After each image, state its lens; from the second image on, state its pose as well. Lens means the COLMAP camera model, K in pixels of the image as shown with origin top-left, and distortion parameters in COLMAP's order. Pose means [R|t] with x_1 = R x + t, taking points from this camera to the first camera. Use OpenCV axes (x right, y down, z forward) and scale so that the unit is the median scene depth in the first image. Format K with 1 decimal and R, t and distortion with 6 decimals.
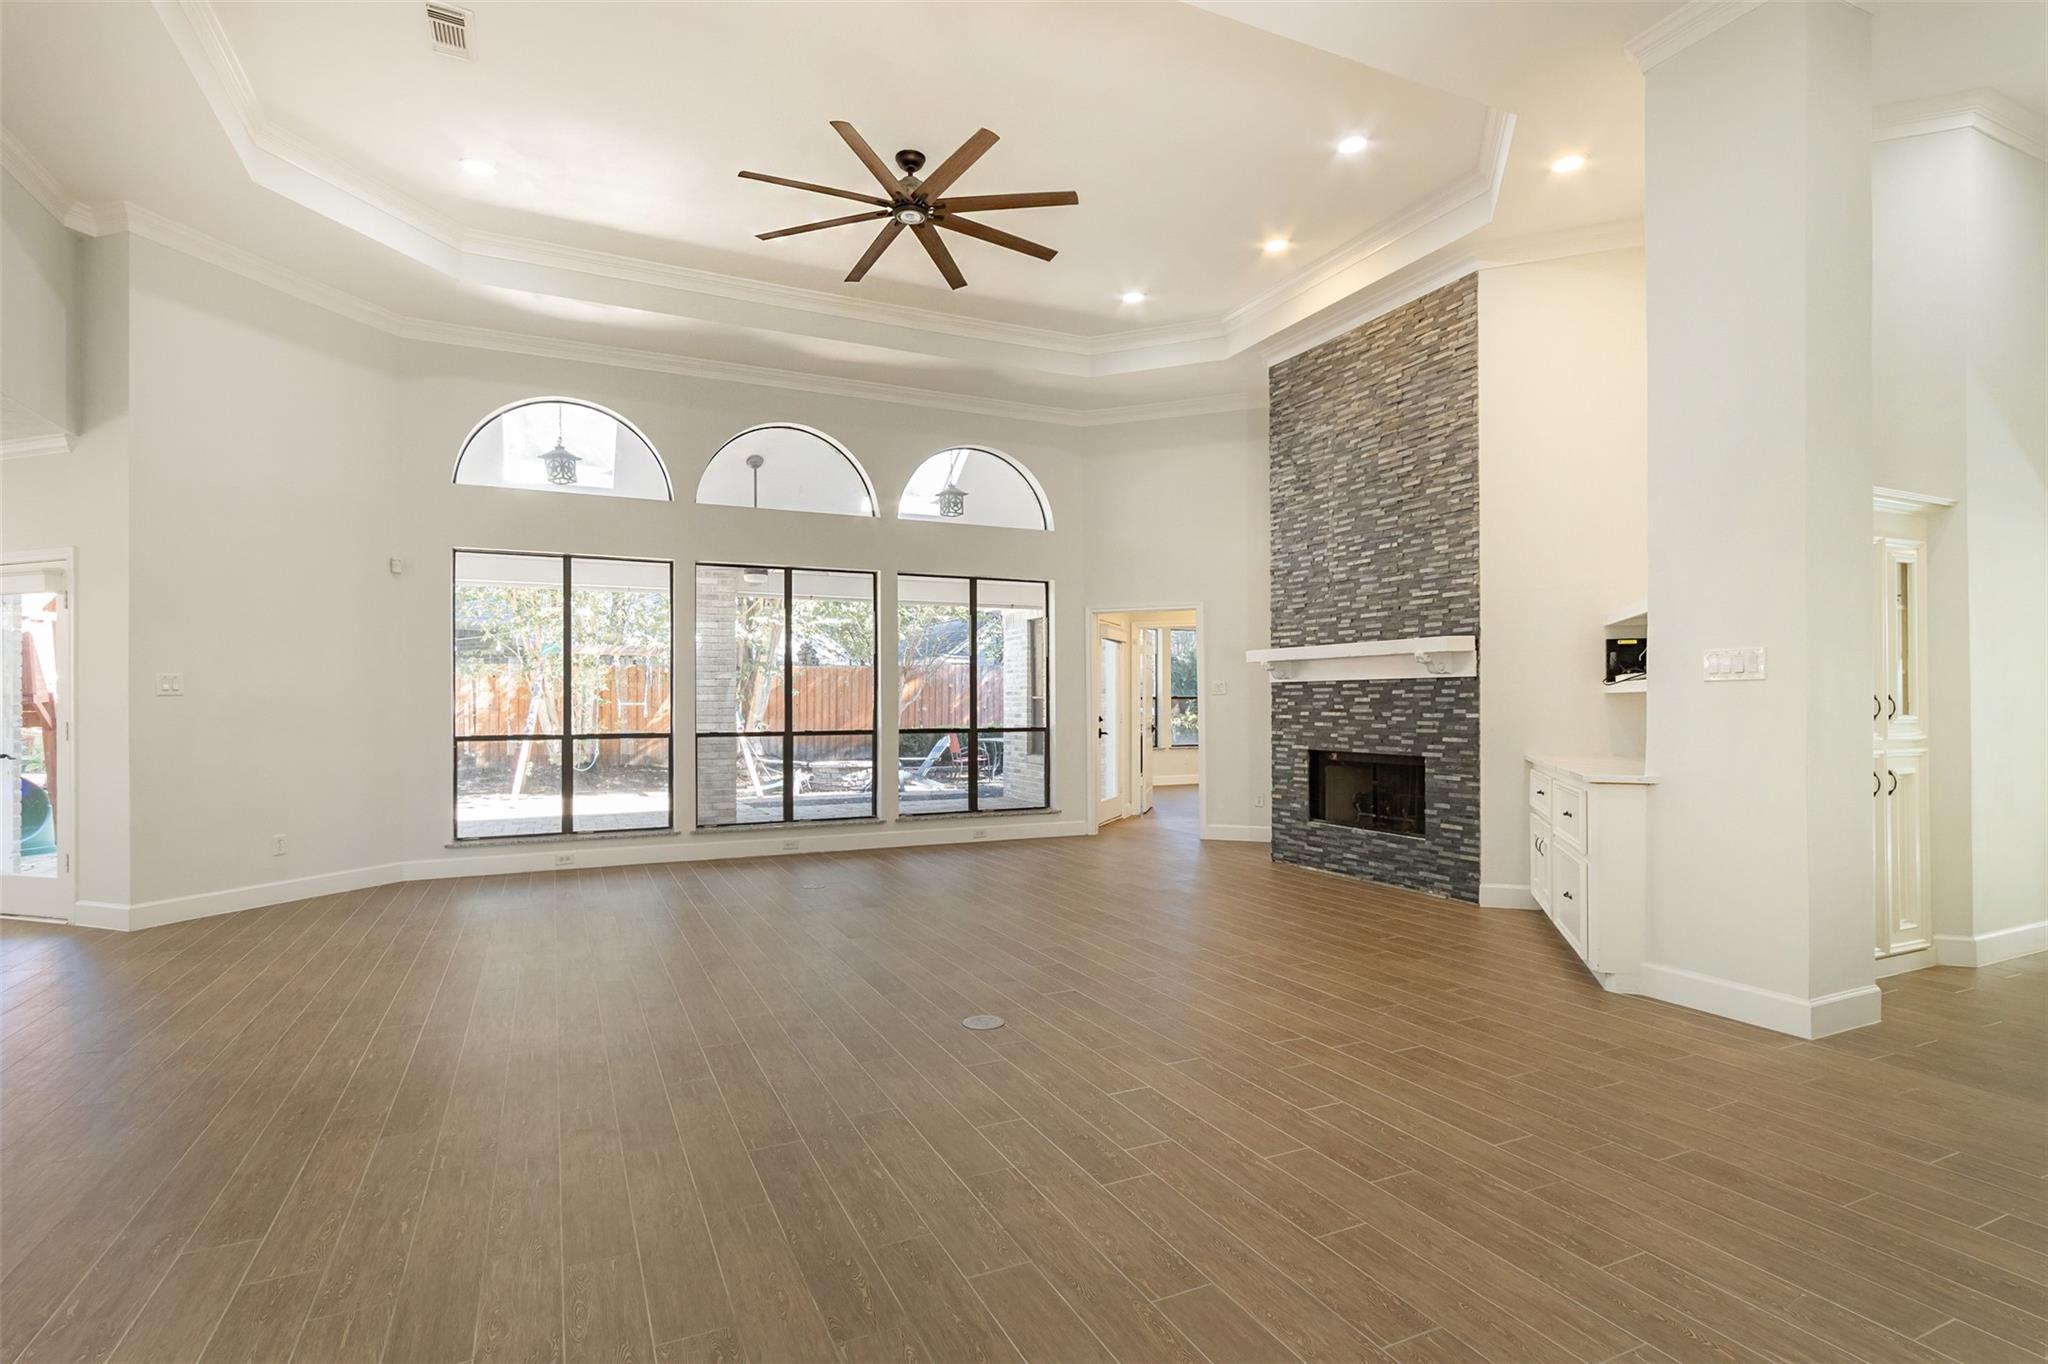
lens RADIAL K [[997.6, 0, 1017.2], [0, 997.6, 695.3], [0, 0, 1]] dist [-0.000343, 0.000967]
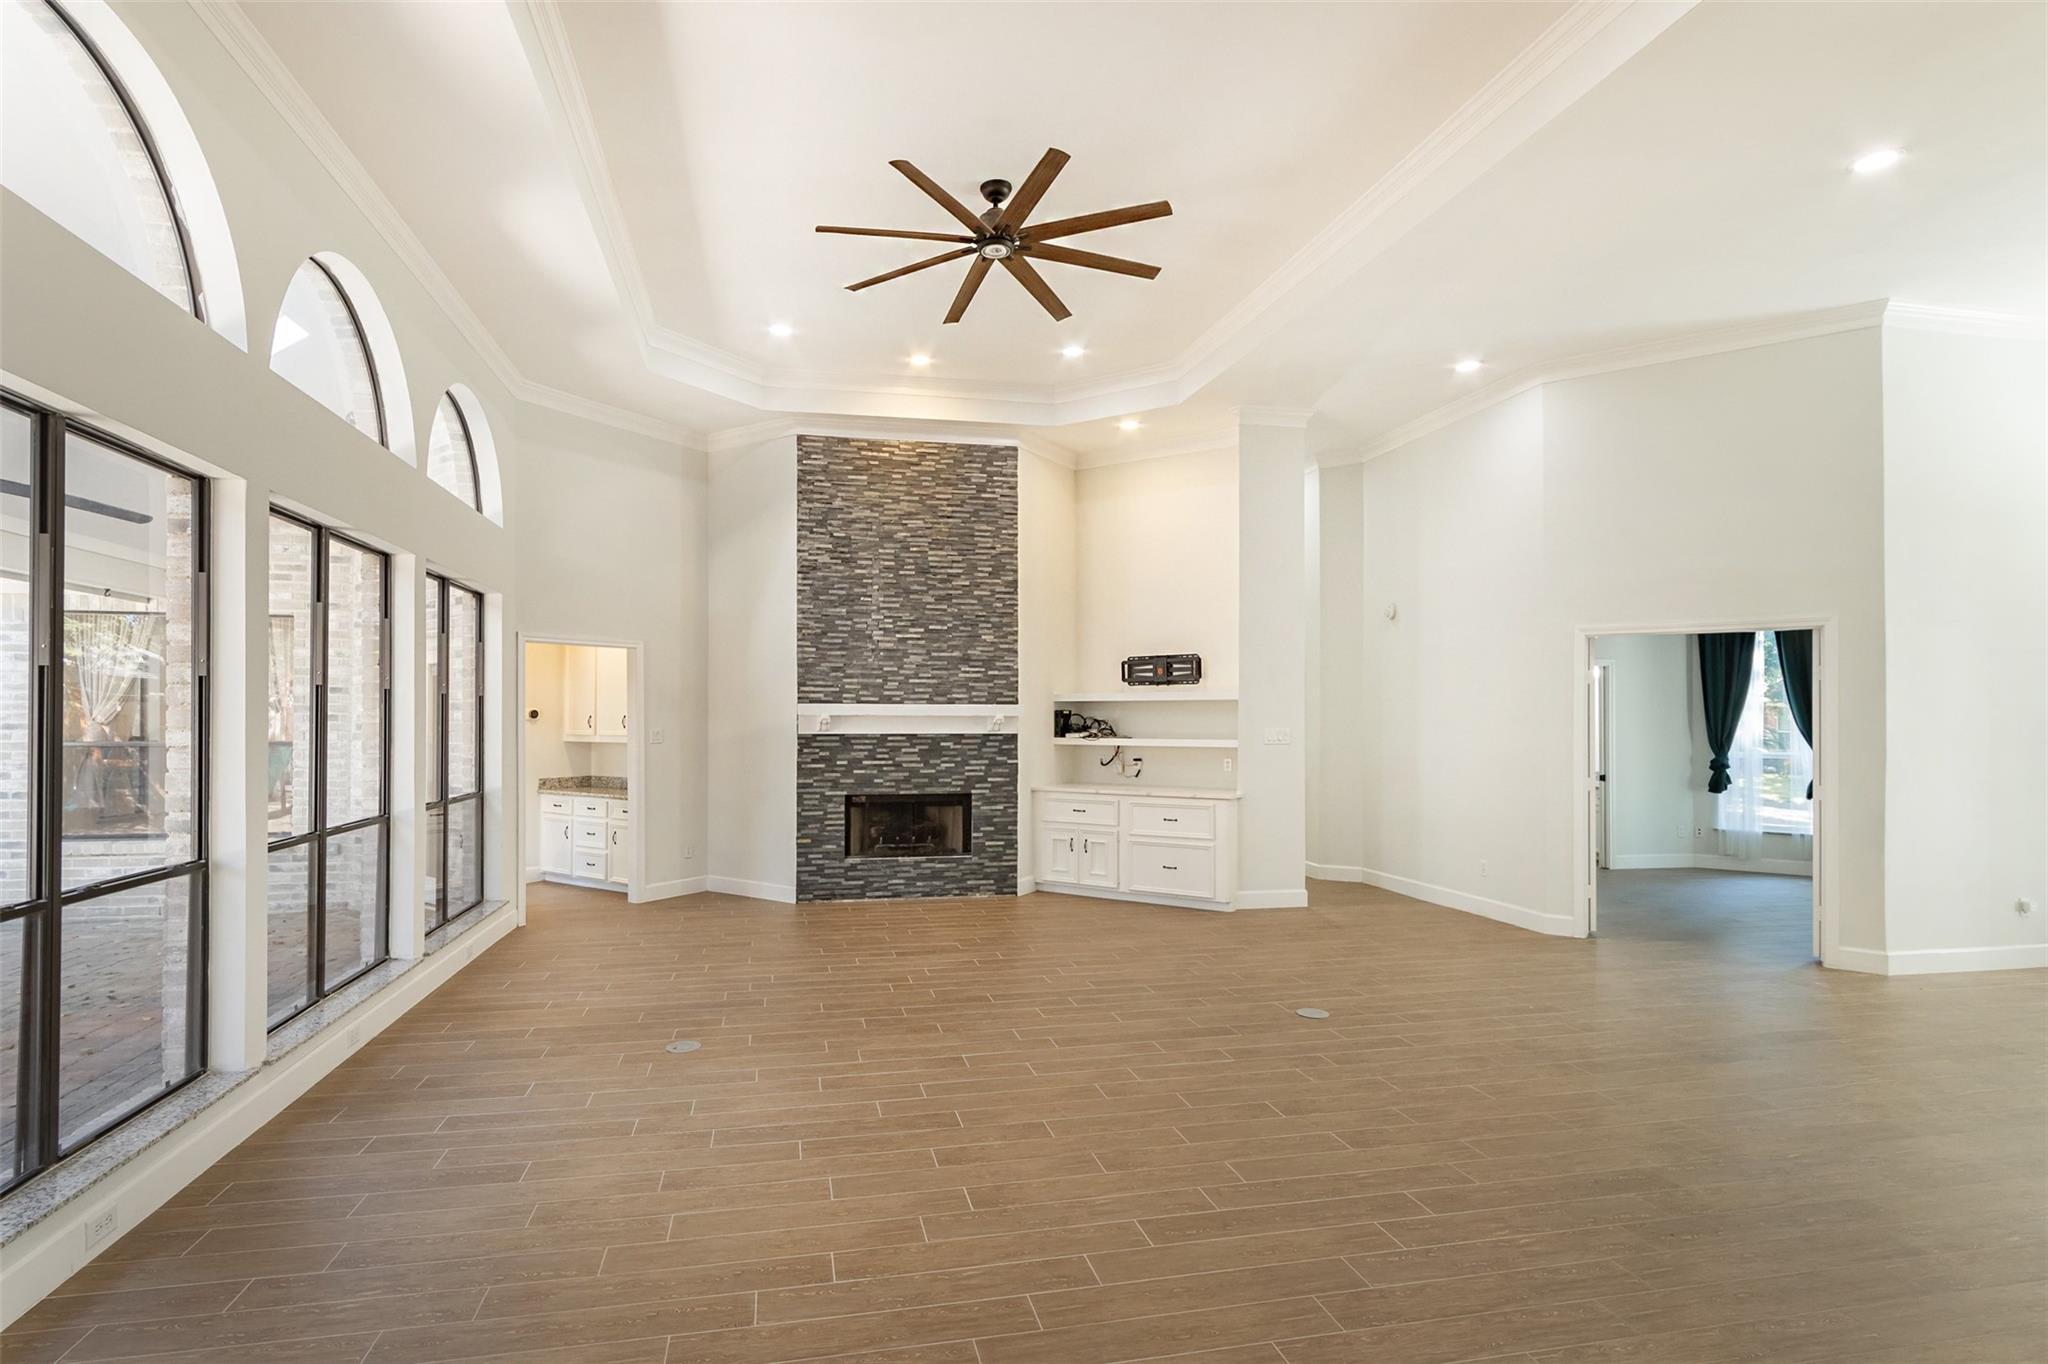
lens RADIAL K [[997.6, 0, 977.5], [0, 997.6, 708.9], [0, 0, 1]] dist [-0.000343, 0.000967]
pose [[0.228870, 0.011945, 0.973384, -0.831608], [-0.010274, 0.999899, -0.009854, -0.035206], [-0.973403, -0.007745, 0.228969, 0.656504]]
